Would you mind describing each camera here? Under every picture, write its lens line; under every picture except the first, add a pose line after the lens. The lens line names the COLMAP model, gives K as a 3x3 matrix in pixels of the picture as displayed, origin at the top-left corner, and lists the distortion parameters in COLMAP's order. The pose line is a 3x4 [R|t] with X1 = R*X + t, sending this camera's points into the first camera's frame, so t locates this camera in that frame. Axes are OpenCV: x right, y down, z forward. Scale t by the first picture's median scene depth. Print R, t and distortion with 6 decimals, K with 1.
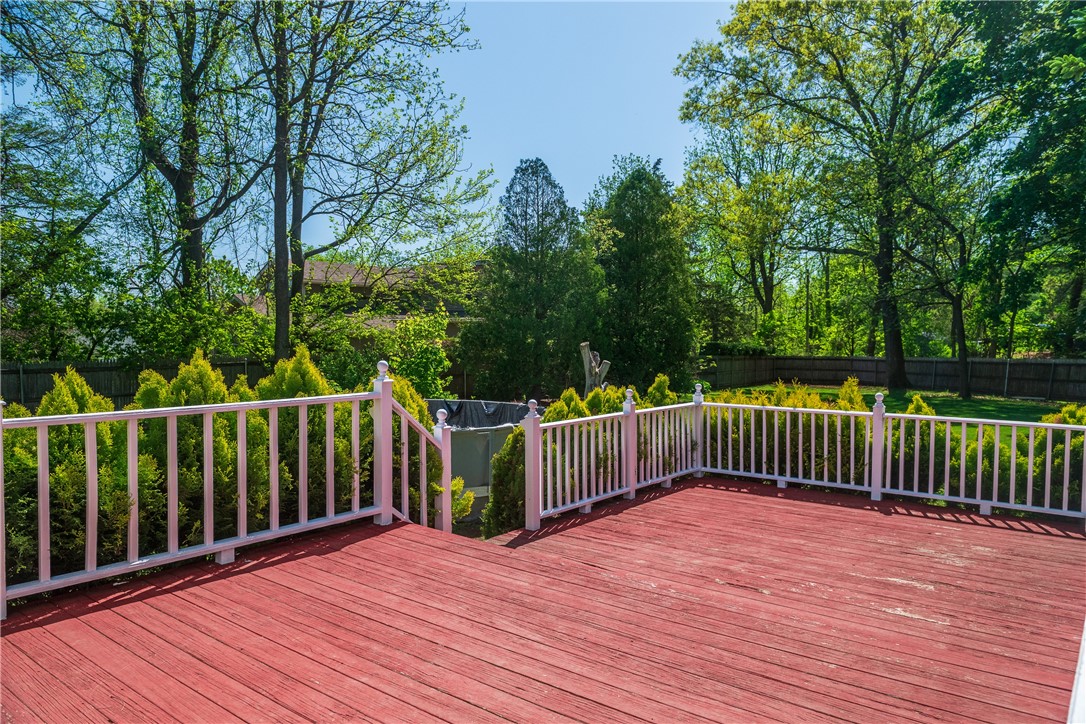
lens RADIAL K [[749.6, 0, 543.0], [0, 749.6, 362.0], [0, 0, 1]] dist [-0.003522, -0.006281]
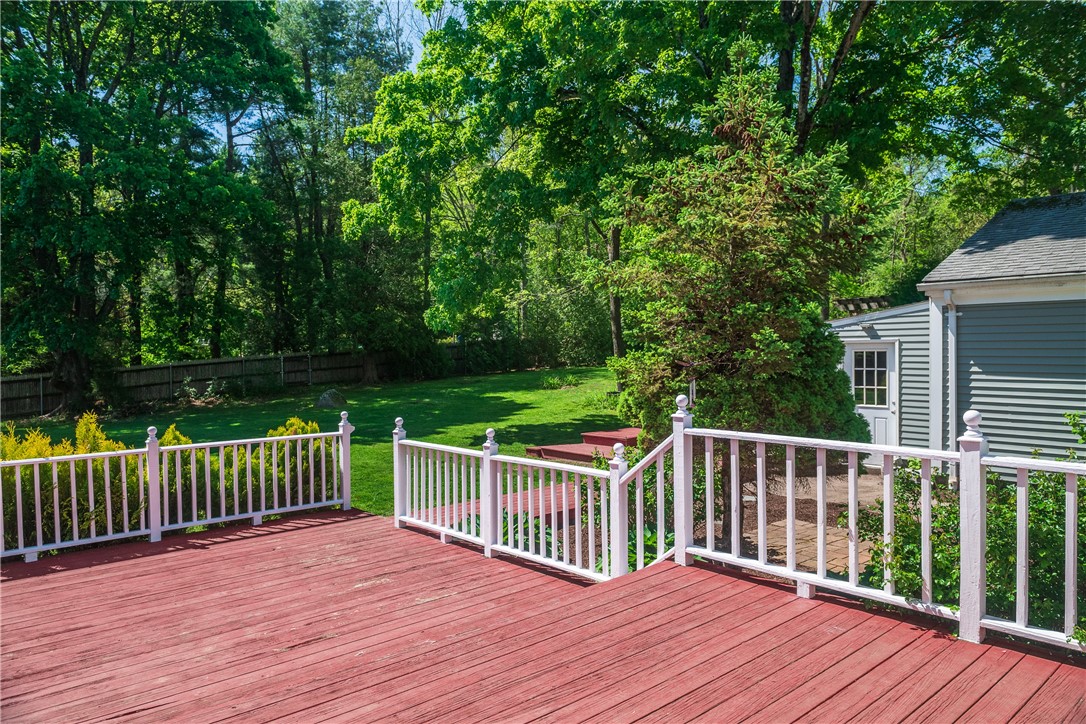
lens RADIAL K [[749.6, 0, 543.0], [0, 749.6, 362.0], [0, 0, 1]] dist [-0.003522, -0.006281]
pose [[0.158120, -0.025304, 0.987096, -0.676906], [0.043954, 0.998861, 0.018565, -0.061631], [-0.986441, 0.040452, 0.159052, 0.613447]]
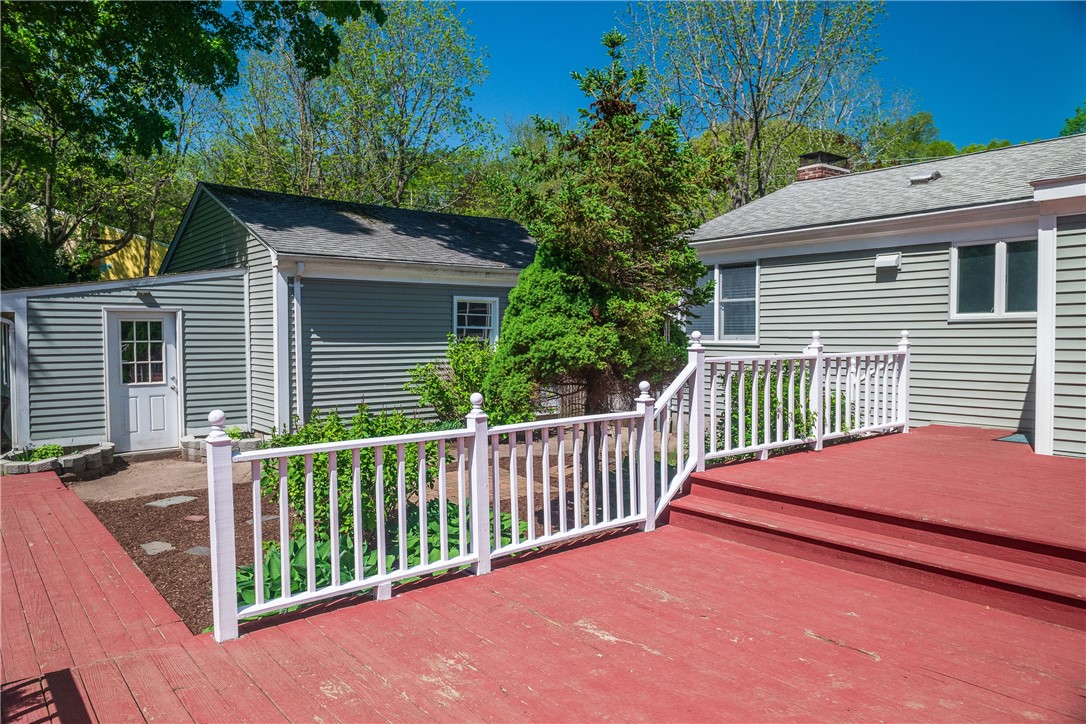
lens RADIAL K [[749.6, 0, 543.0], [0, 749.6, 362.0], [0, 0, 1]] dist [-0.003522, -0.006281]
pose [[-0.983289, -0.004073, 0.182006, 0.410348], [0.008068, 0.997792, 0.065919, -0.019127], [-0.181873, 0.066286, -0.981085, 1.867285]]
